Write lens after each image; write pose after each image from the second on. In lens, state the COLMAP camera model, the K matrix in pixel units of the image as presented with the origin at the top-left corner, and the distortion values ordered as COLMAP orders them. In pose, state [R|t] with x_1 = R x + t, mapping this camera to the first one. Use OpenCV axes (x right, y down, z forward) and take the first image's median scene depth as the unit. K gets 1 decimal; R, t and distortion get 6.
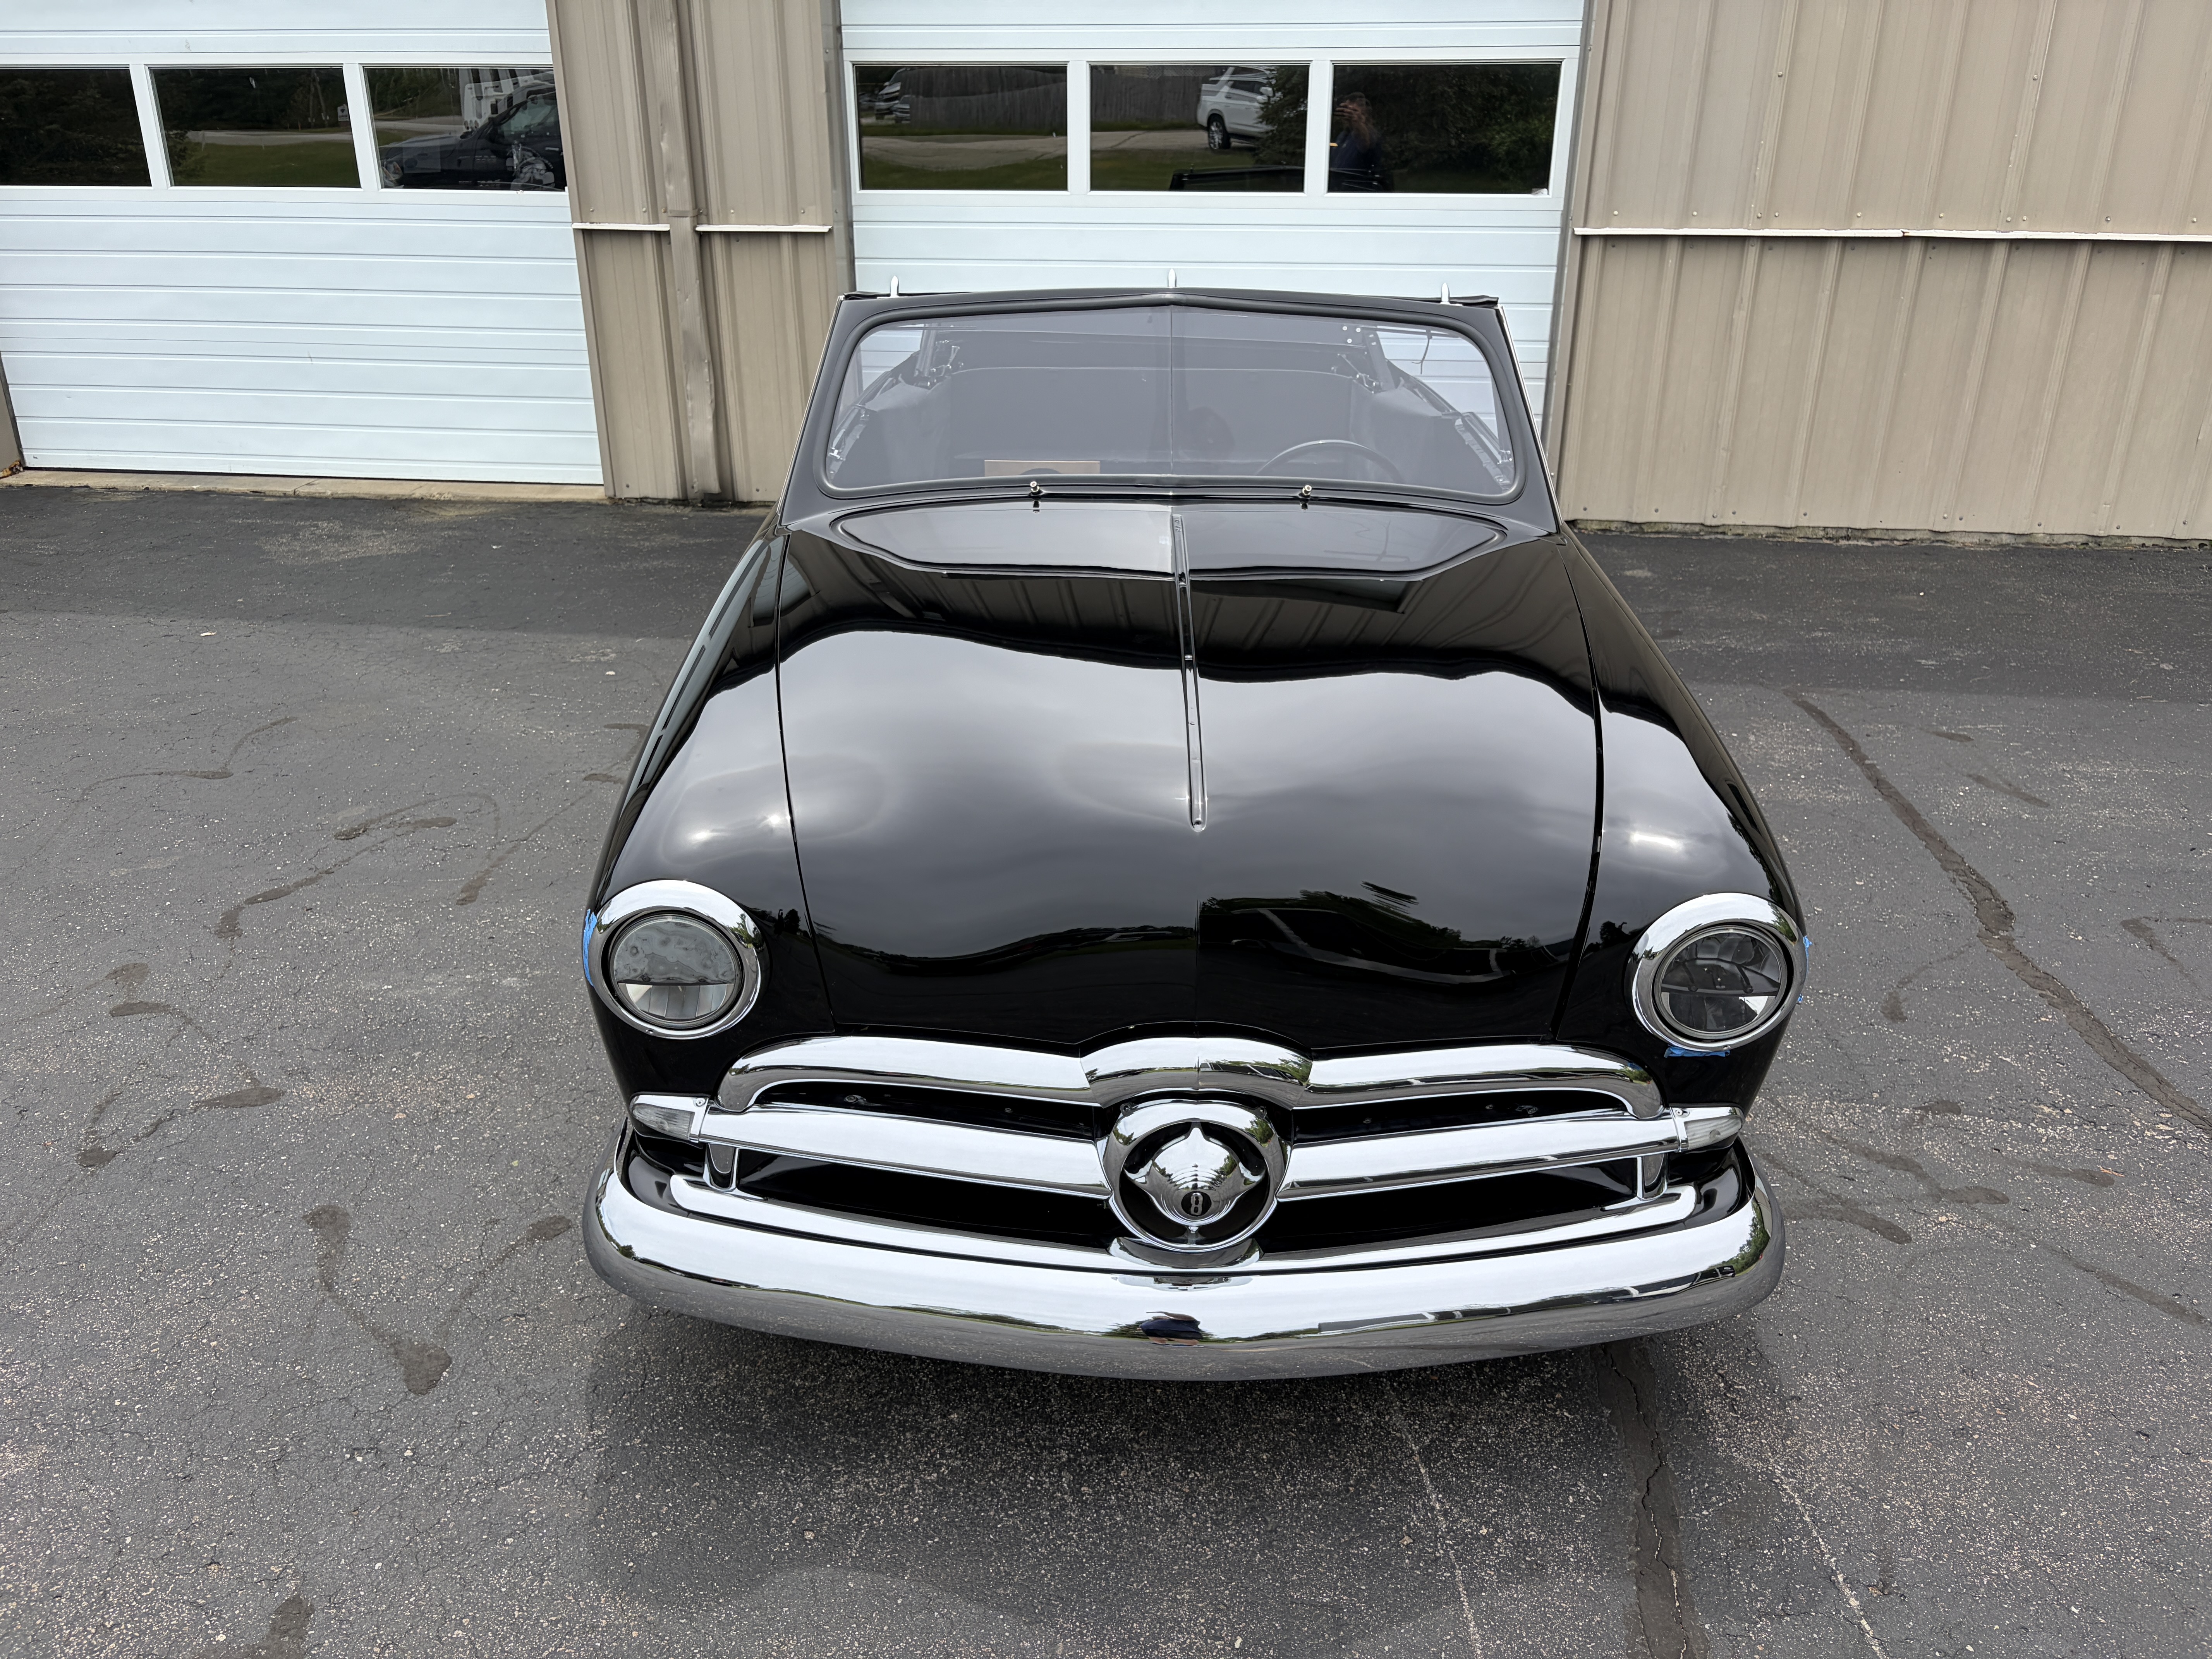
lens RADIAL K [[1666.0, 0, 1096.4], [0, 1666.0, 824.4], [0, 0, 1]] dist [0.021714, -0.013435]
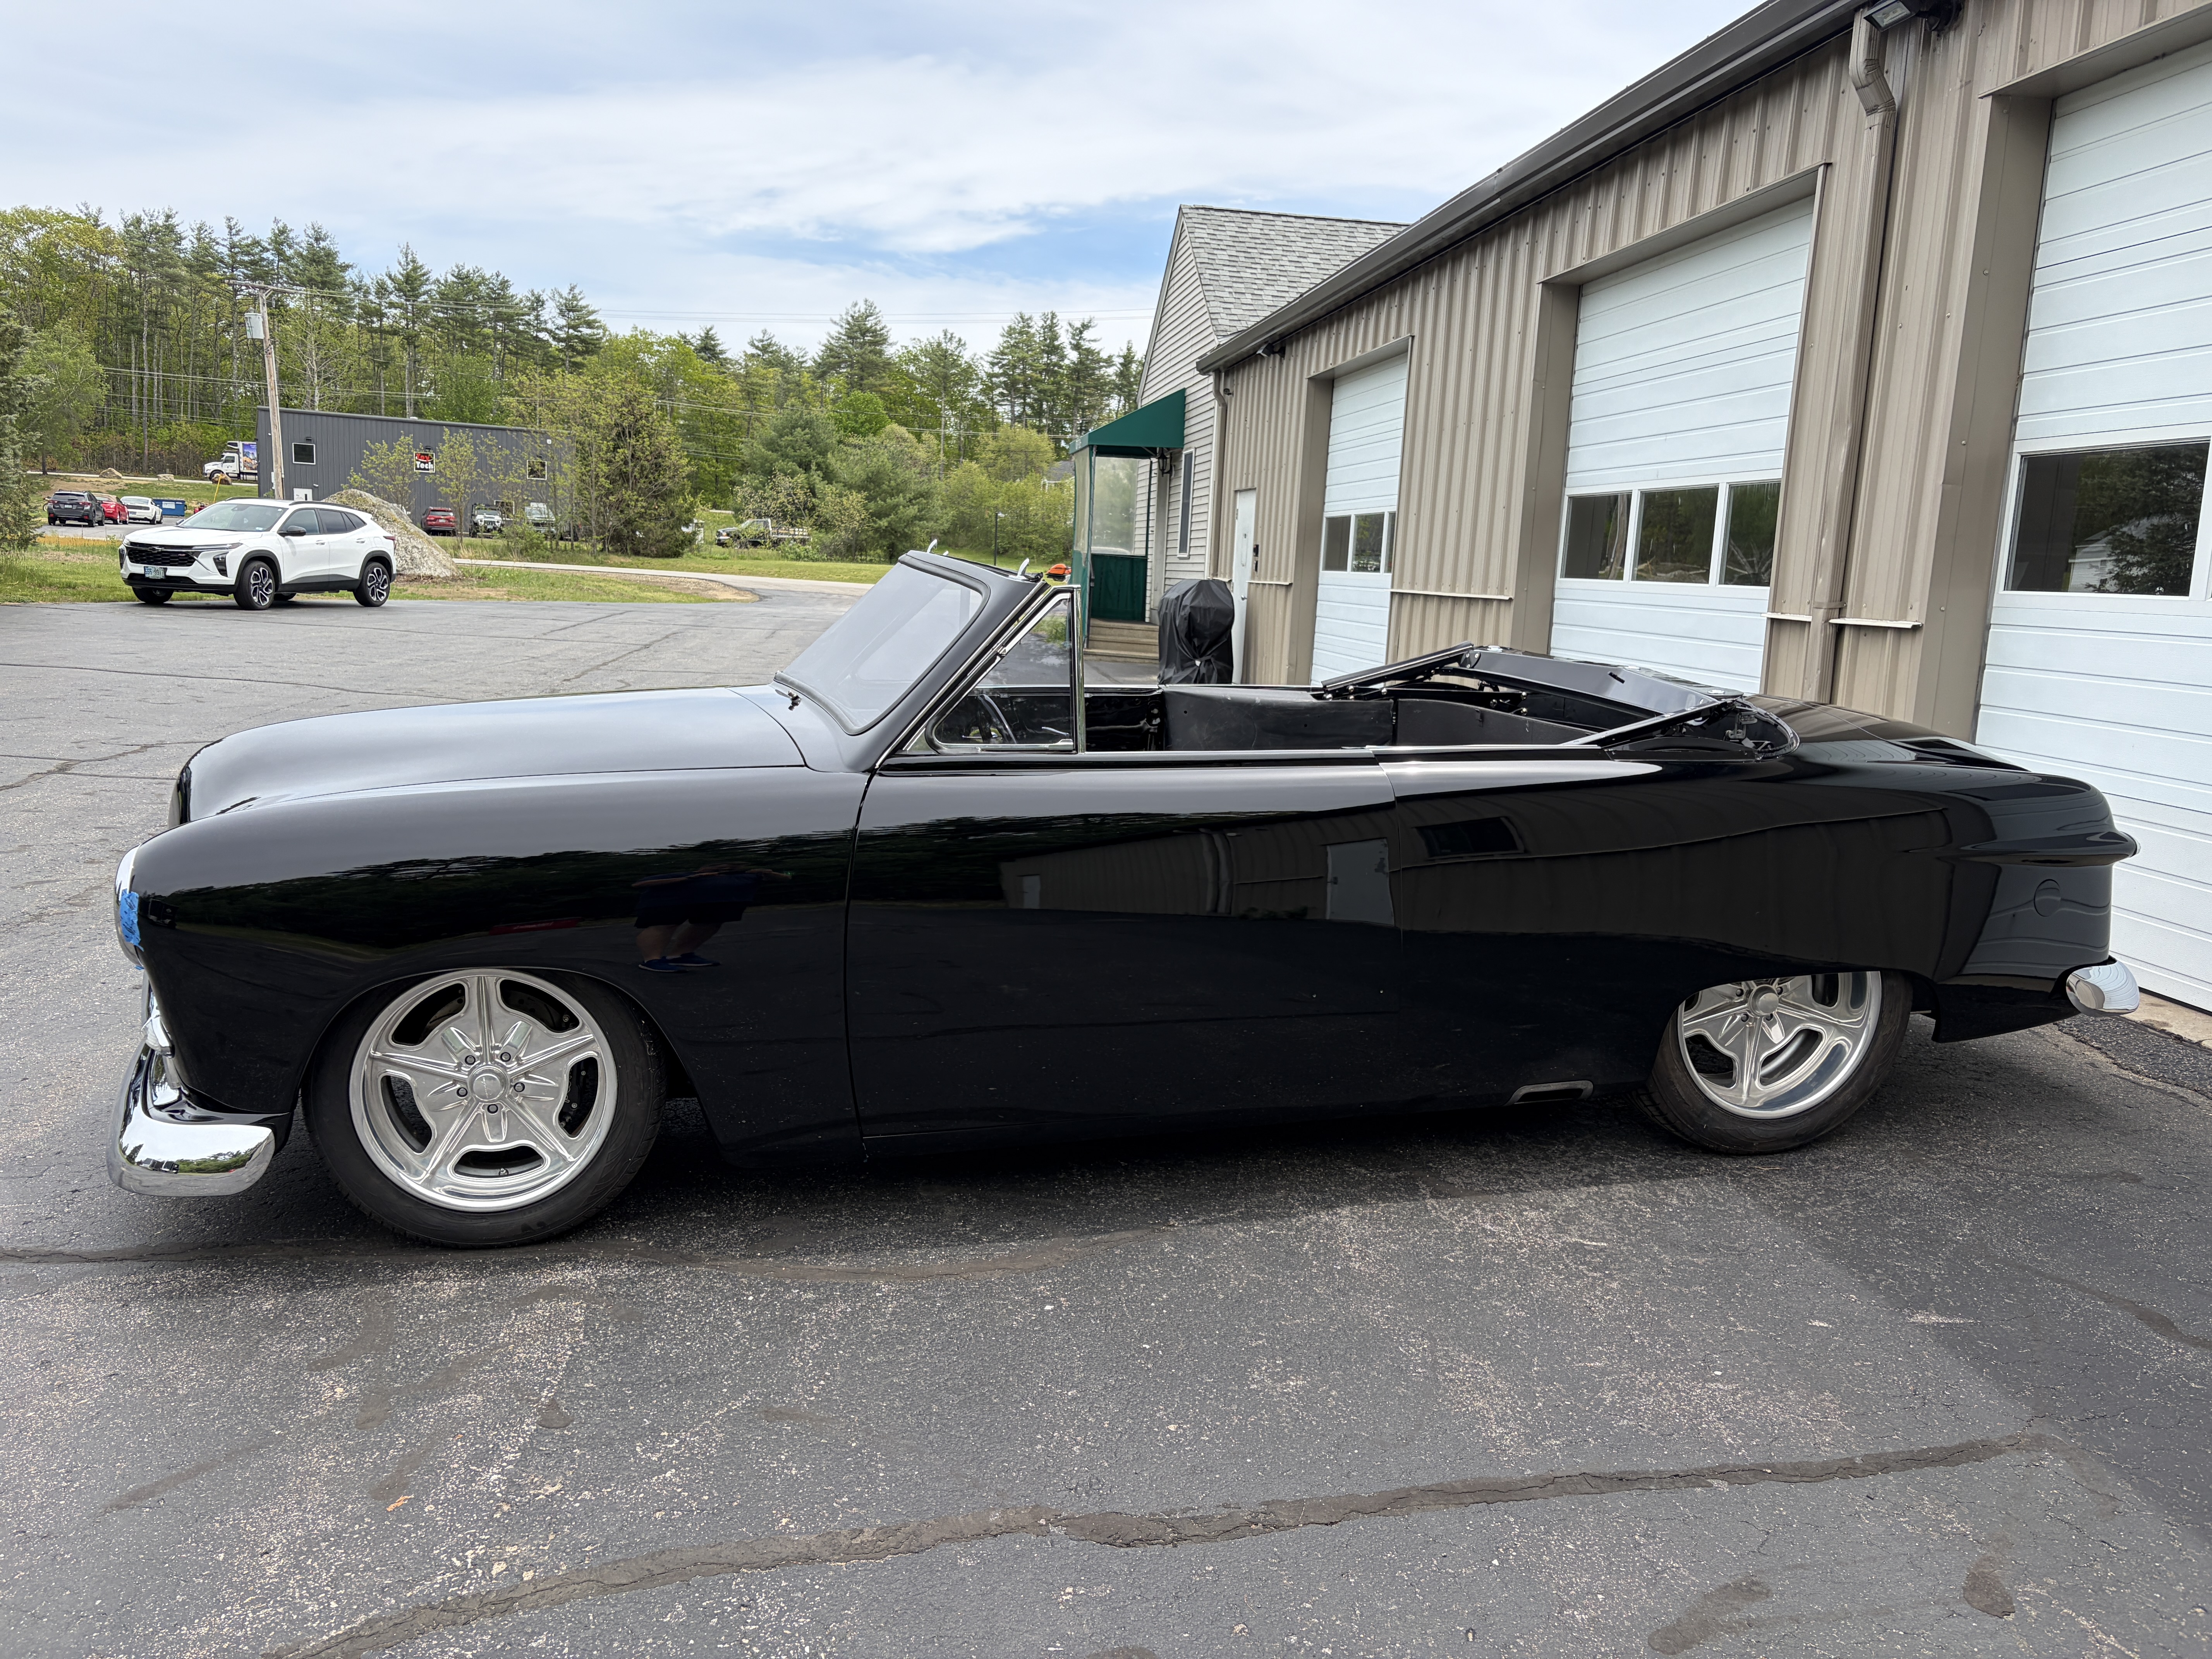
lens RADIAL K [[1666.0, 0, 1096.4], [0, 1666.0, 824.4], [0, 0, 1]] dist [0.021714, -0.013435]
pose [[0.256167, 0.159967, -0.953304, 0.636568], [-0.414738, 0.909013, 0.041088, -0.121125], [0.873139, 0.384846, 0.299203, 0.413464]]
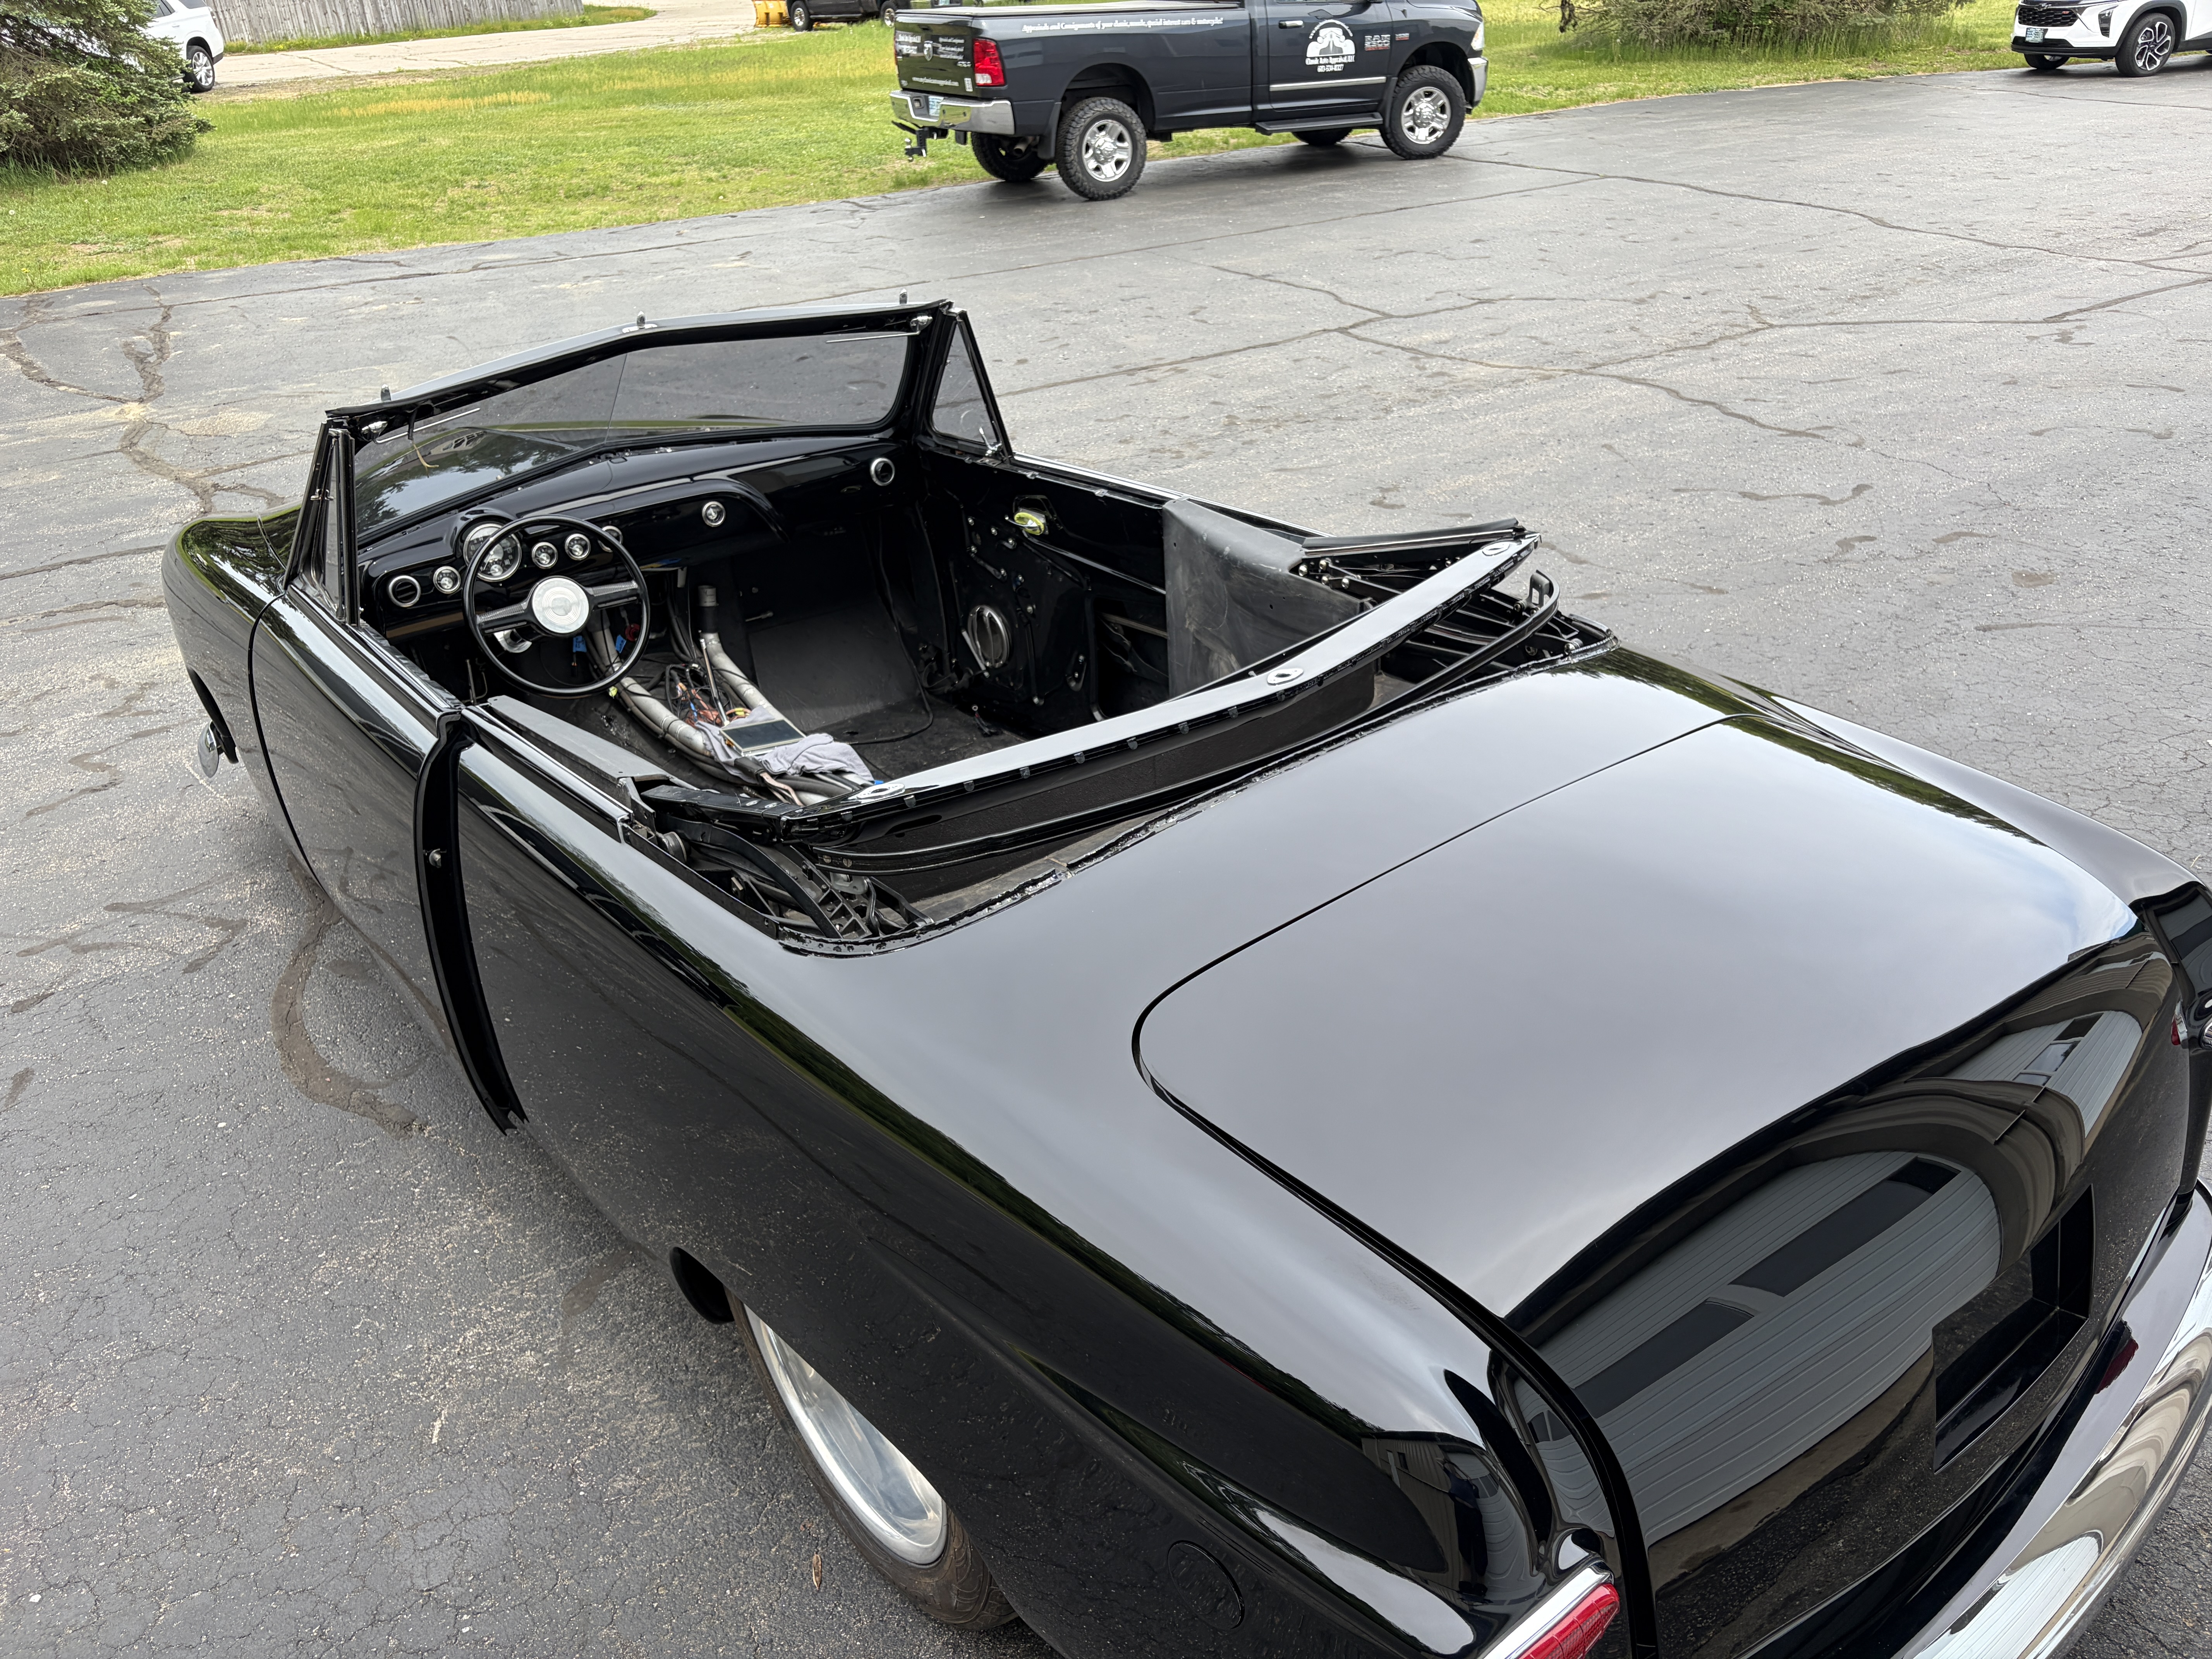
lens RADIAL K [[1644.4, 0, 1134.8], [0, 1644.4, 855.3], [0, 0, 1]] dist [0.029247, -0.030078]
pose [[-0.766422, 0.335483, -0.547767, 0.243241], [-0.205367, 0.680031, 0.703834, -0.446172], [0.608623, 0.651927, -0.452293, 0.942575]]
